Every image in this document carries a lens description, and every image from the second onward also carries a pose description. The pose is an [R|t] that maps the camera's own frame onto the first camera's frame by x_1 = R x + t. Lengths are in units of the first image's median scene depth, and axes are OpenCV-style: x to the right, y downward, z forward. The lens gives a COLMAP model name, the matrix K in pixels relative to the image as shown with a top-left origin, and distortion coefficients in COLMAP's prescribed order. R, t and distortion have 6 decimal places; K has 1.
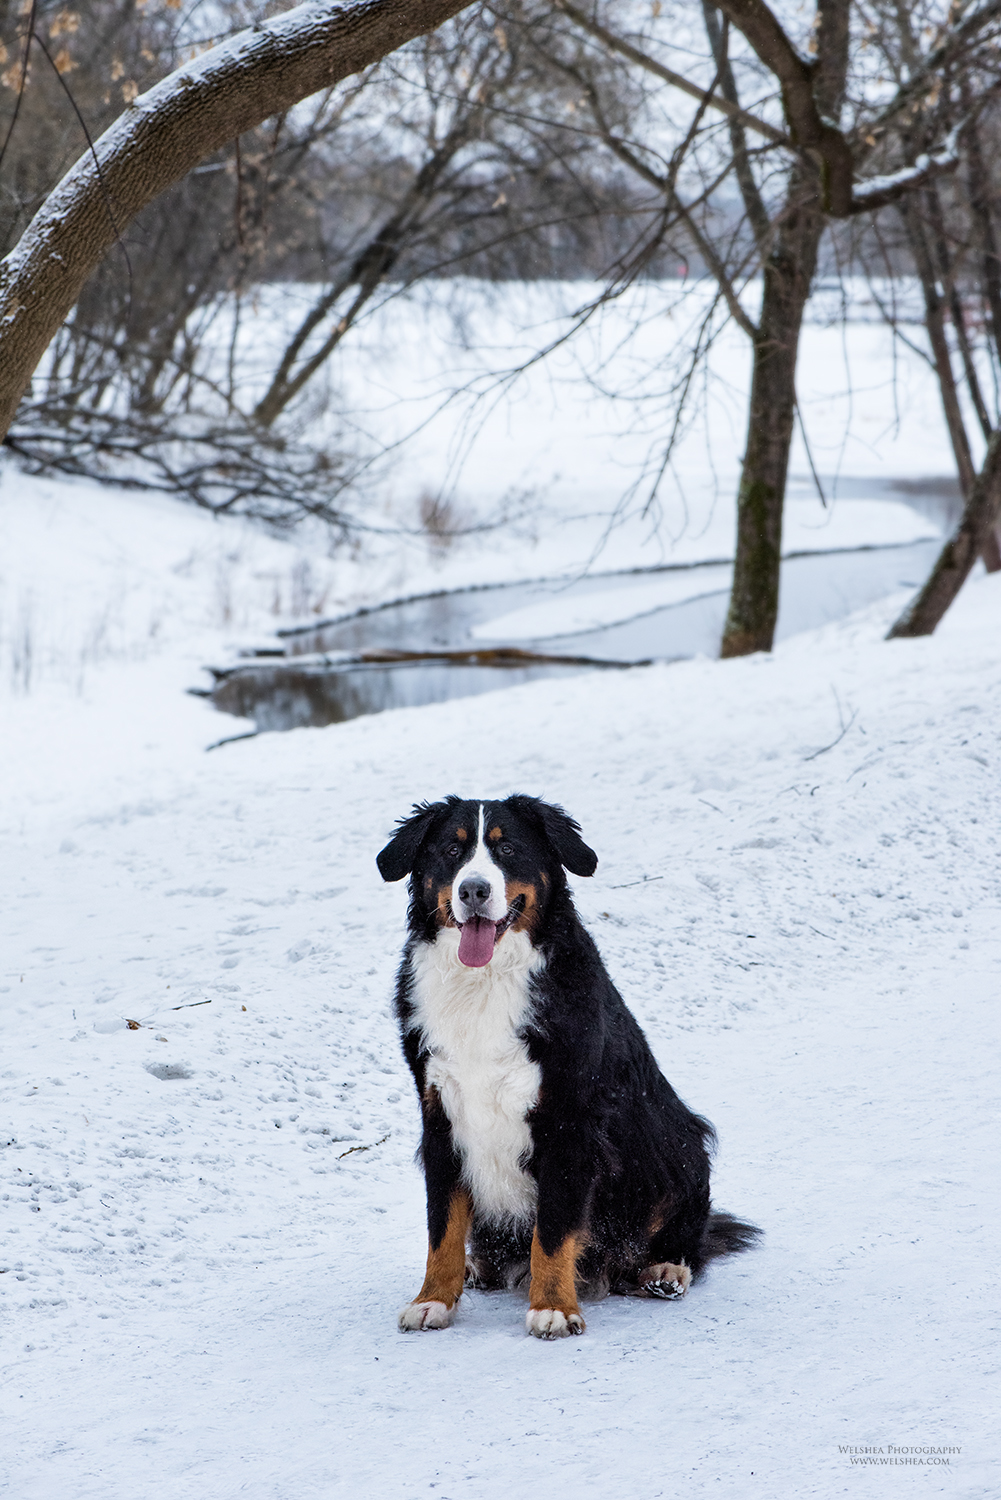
lens RADIAL K [[4754.6, 0, 500.5], [0, 4754.6, 750.0], [0, 0, 1]] dist [0.025355, 0.706133]
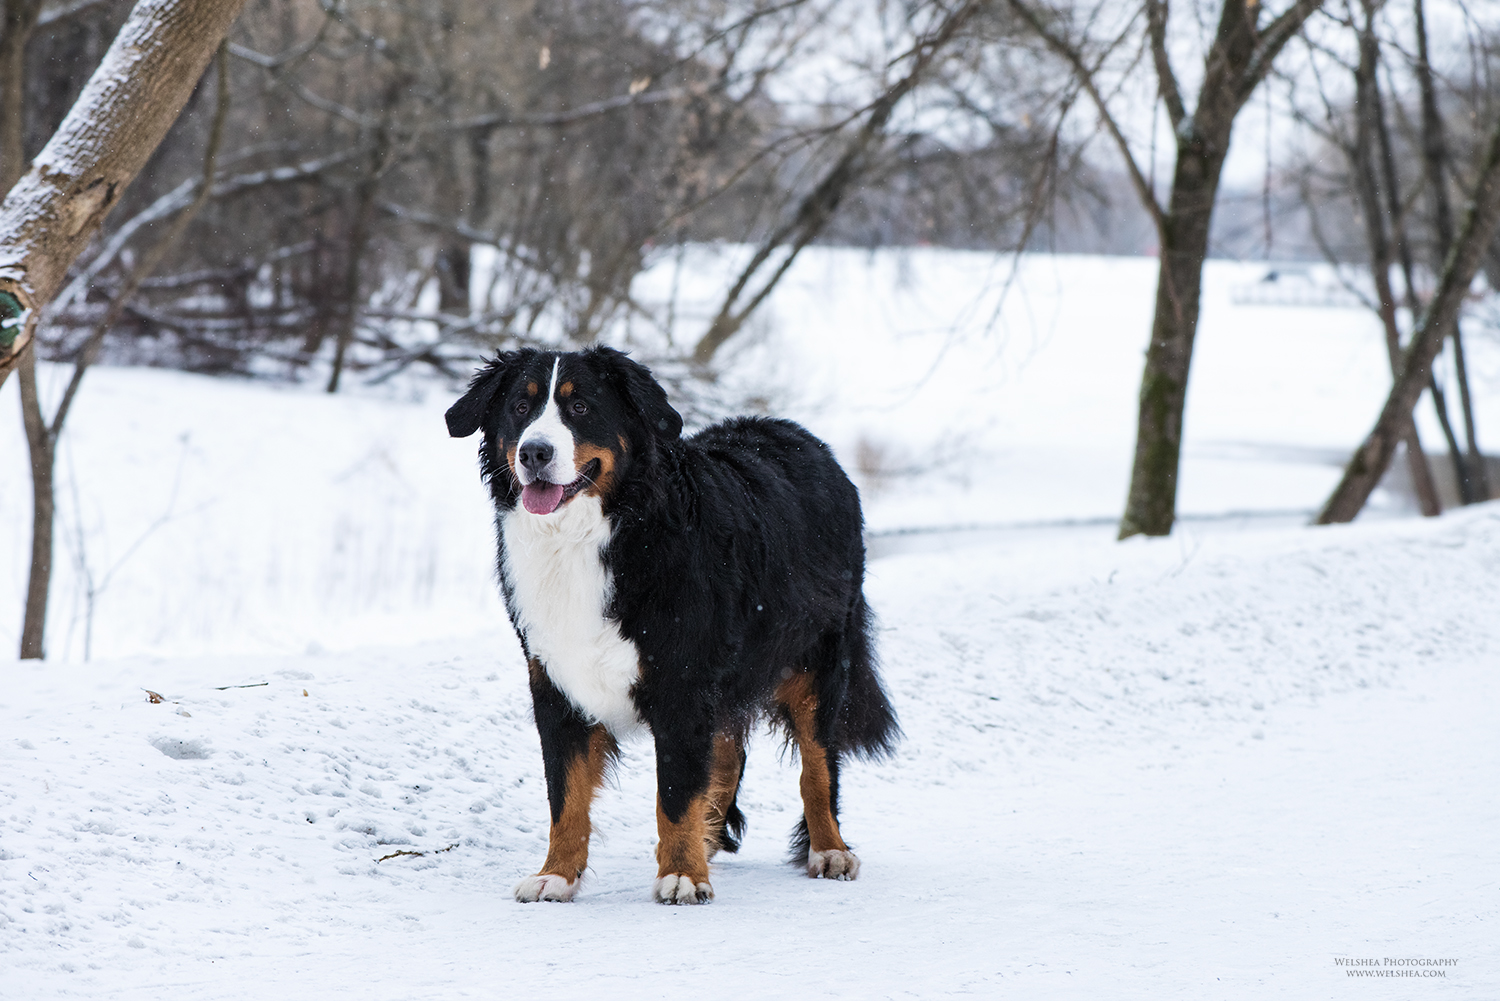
lens RADIAL K [[4754.6, 0, 750.0], [0, 4754.6, 500.5], [0, 0, 1]] dist [0.025355, 0.706133]
pose [[0.998032, 0.044287, -0.044384, 0.043765], [-0.046325, 0.997867, -0.045992, 0.043338], [0.042252, 0.047957, 0.997955, 0.152638]]
